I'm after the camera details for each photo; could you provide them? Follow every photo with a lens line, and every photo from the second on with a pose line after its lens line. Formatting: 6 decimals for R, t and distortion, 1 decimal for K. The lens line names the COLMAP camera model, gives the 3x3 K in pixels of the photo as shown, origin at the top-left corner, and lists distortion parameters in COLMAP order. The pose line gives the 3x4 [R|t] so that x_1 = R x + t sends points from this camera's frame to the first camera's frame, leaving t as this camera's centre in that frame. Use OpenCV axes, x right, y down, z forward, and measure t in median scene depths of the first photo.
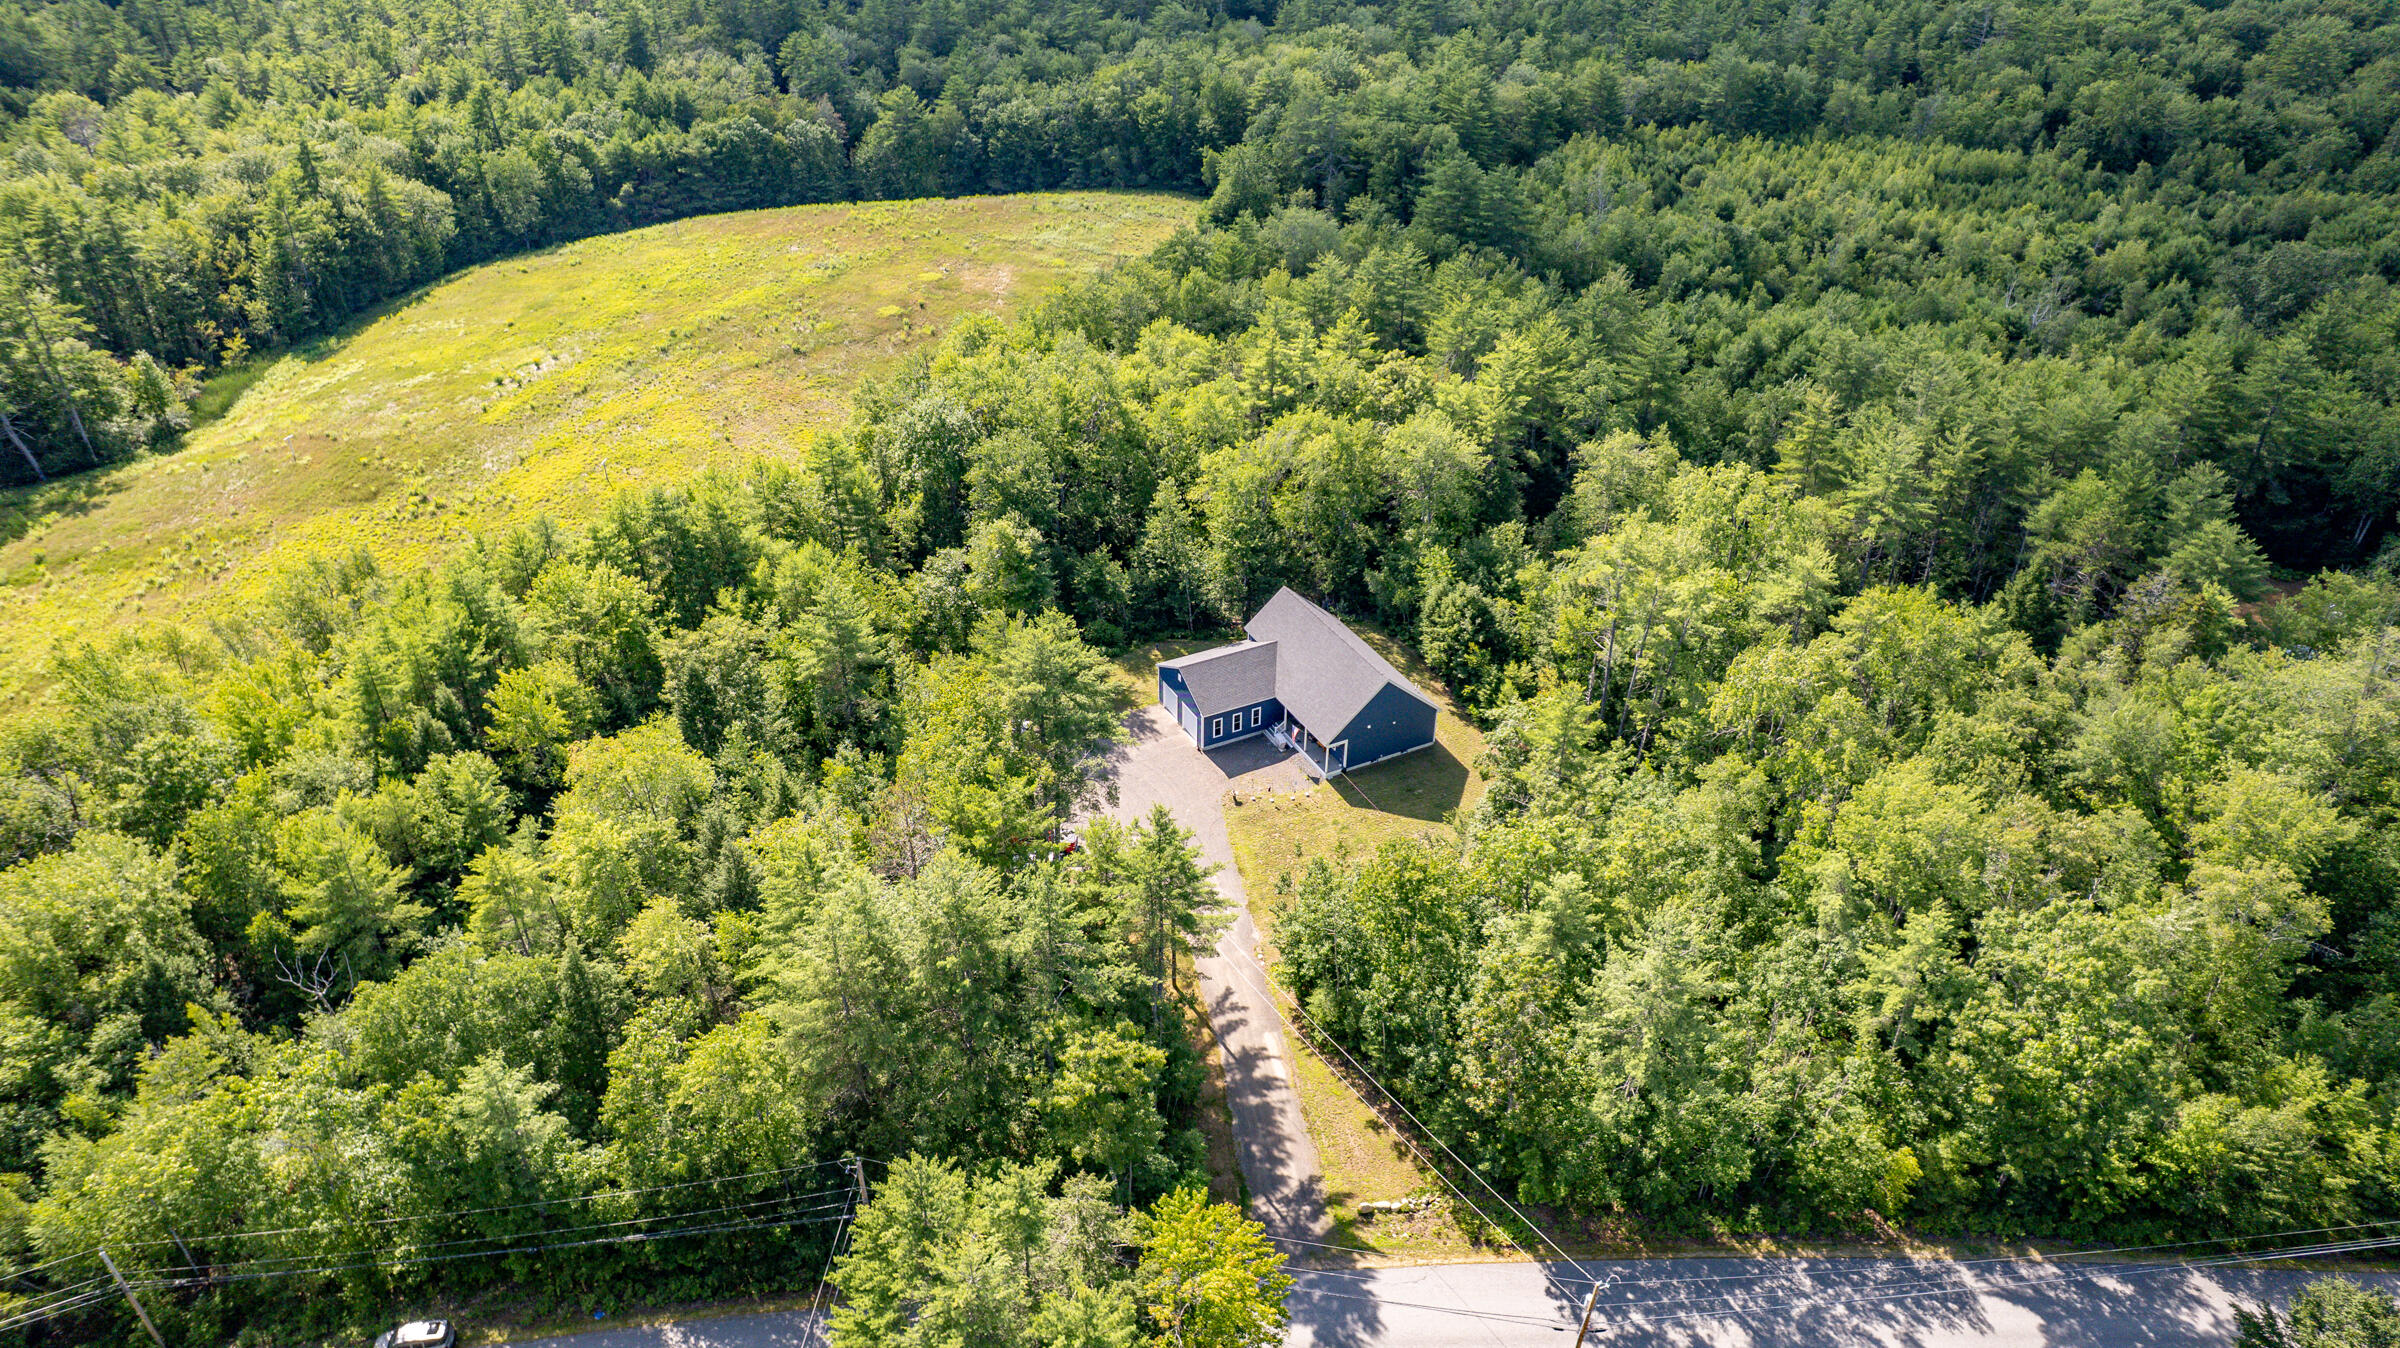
lens RADIAL K [[1552.2, 0, 1183.8], [0, 1552.2, 683.3], [0, 0, 1]] dist [-0.079060, 0.073172]
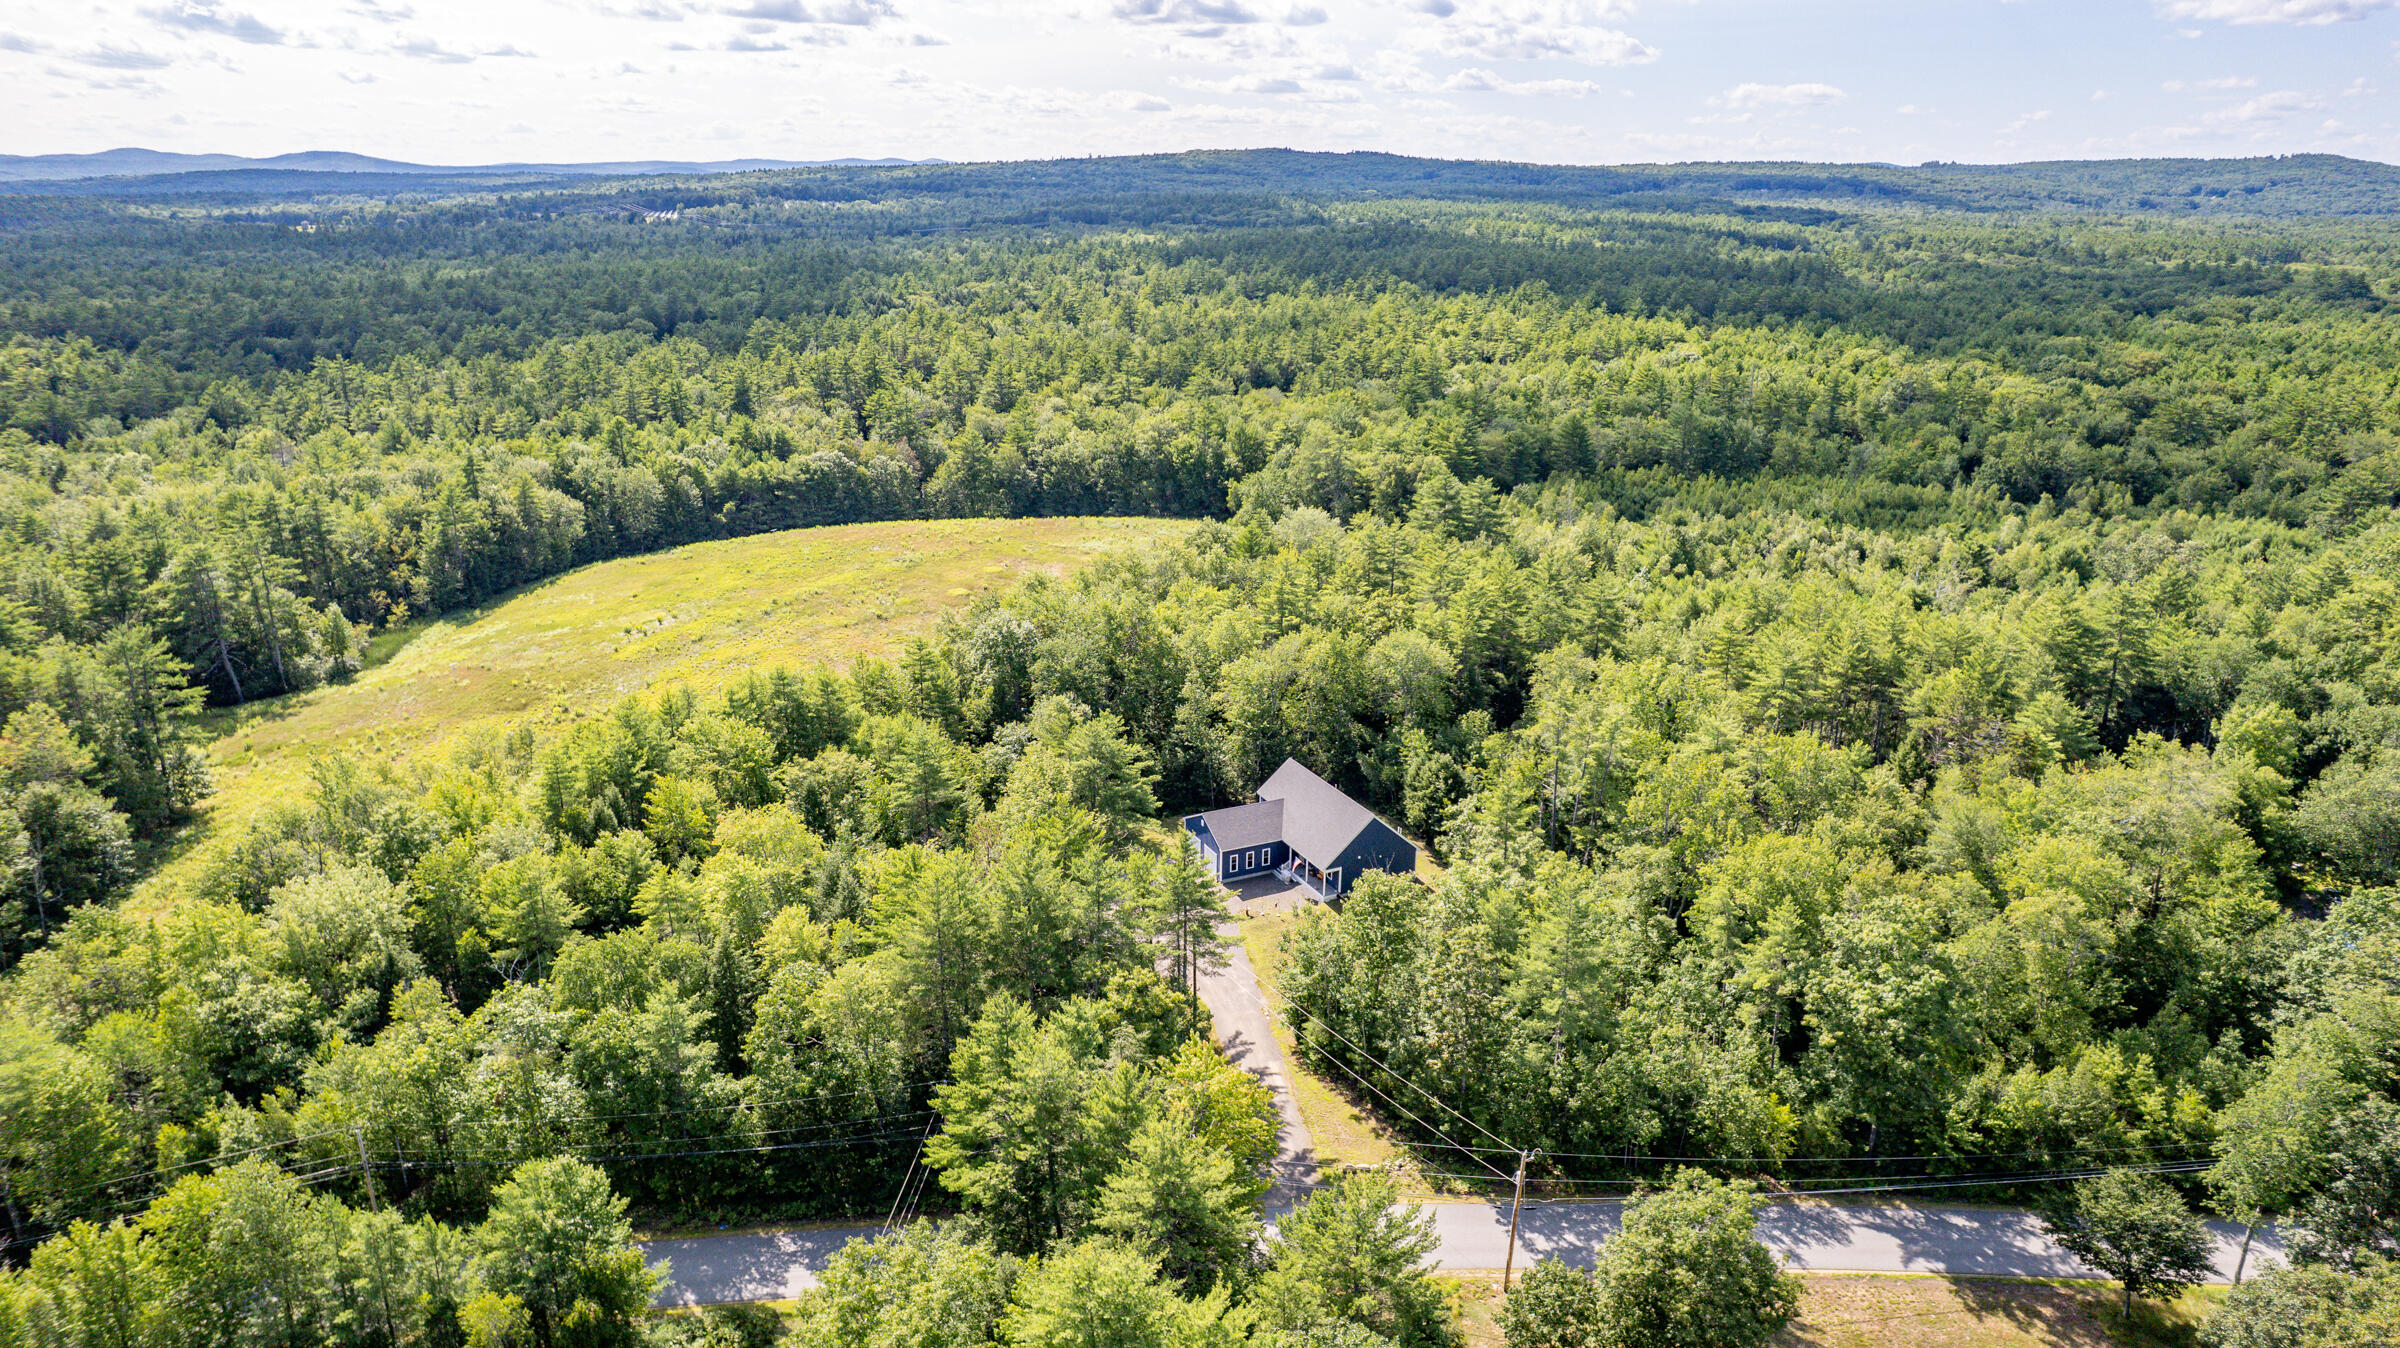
lens RADIAL K [[1552.2, 0, 1183.8], [0, 1552.2, 683.3], [0, 0, 1]] dist [-0.079060, 0.073172]
pose [[0.999786, 0.009383, -0.018442, 0.003627], [-0.013640, 0.969071, -0.246406, 0.163900], [0.015559, 0.246605, 0.968991, -0.170284]]
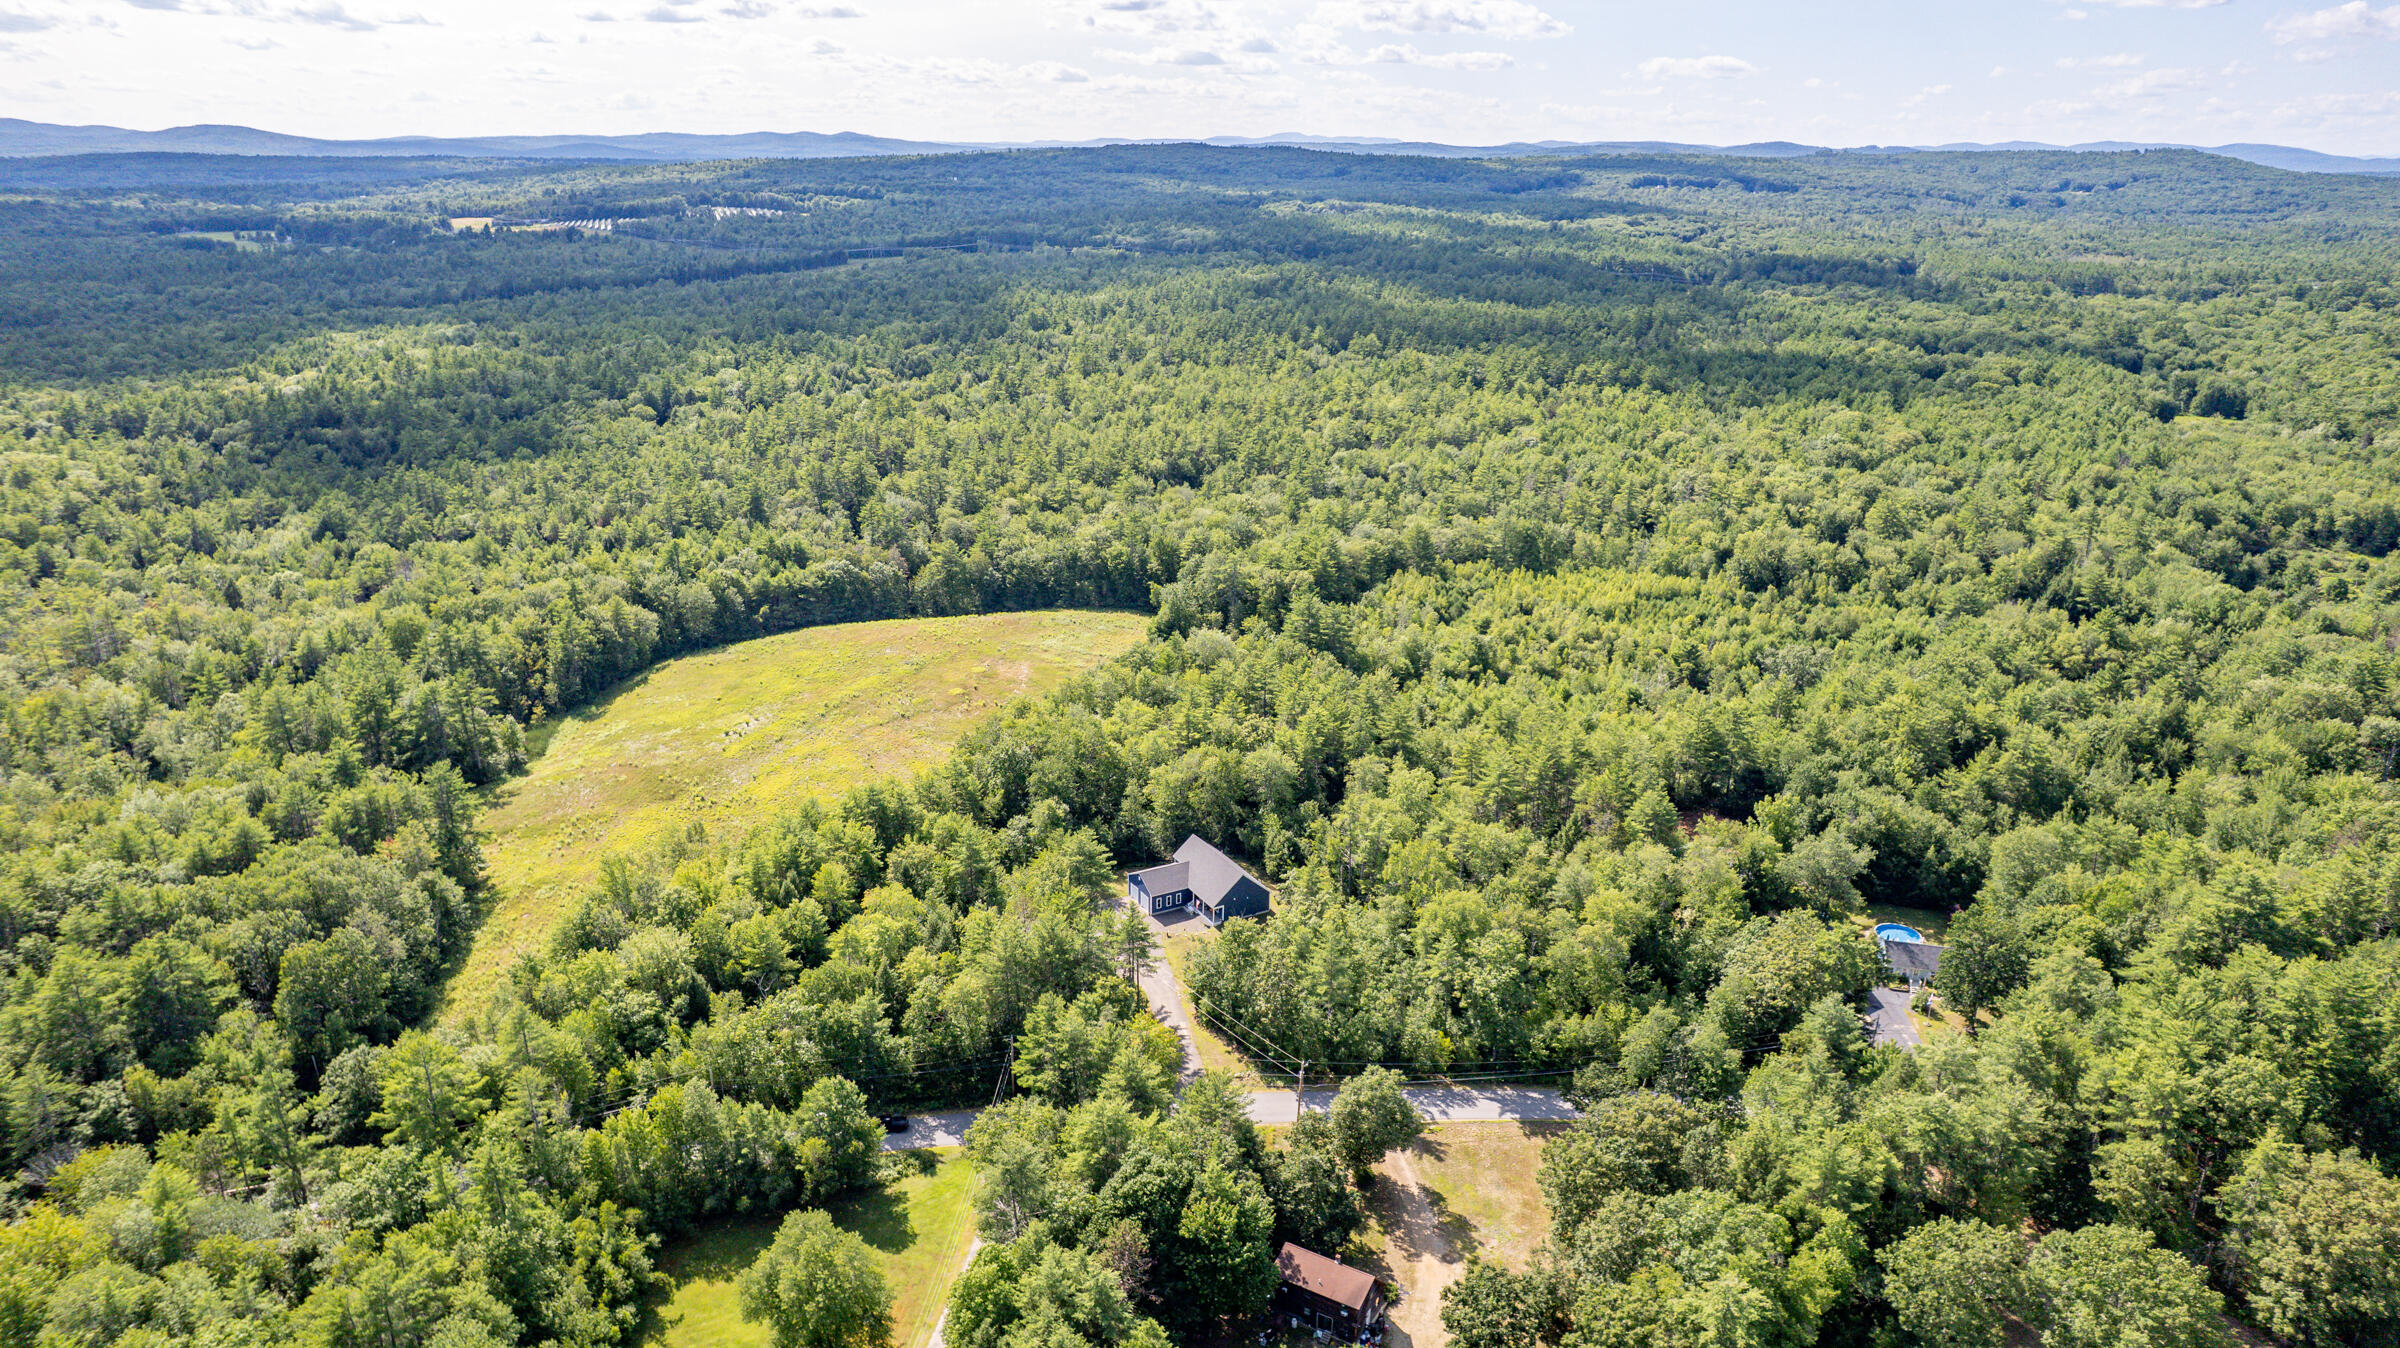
lens RADIAL K [[1552.2, 0, 1183.8], [0, 1552.2, 683.3], [0, 0, 1]] dist [-0.079060, 0.073172]
pose [[0.999518, -0.005623, 0.030519, -0.004161], [0.012483, 0.973226, -0.229512, 0.179840], [-0.028412, 0.229783, 0.972827, -0.839350]]
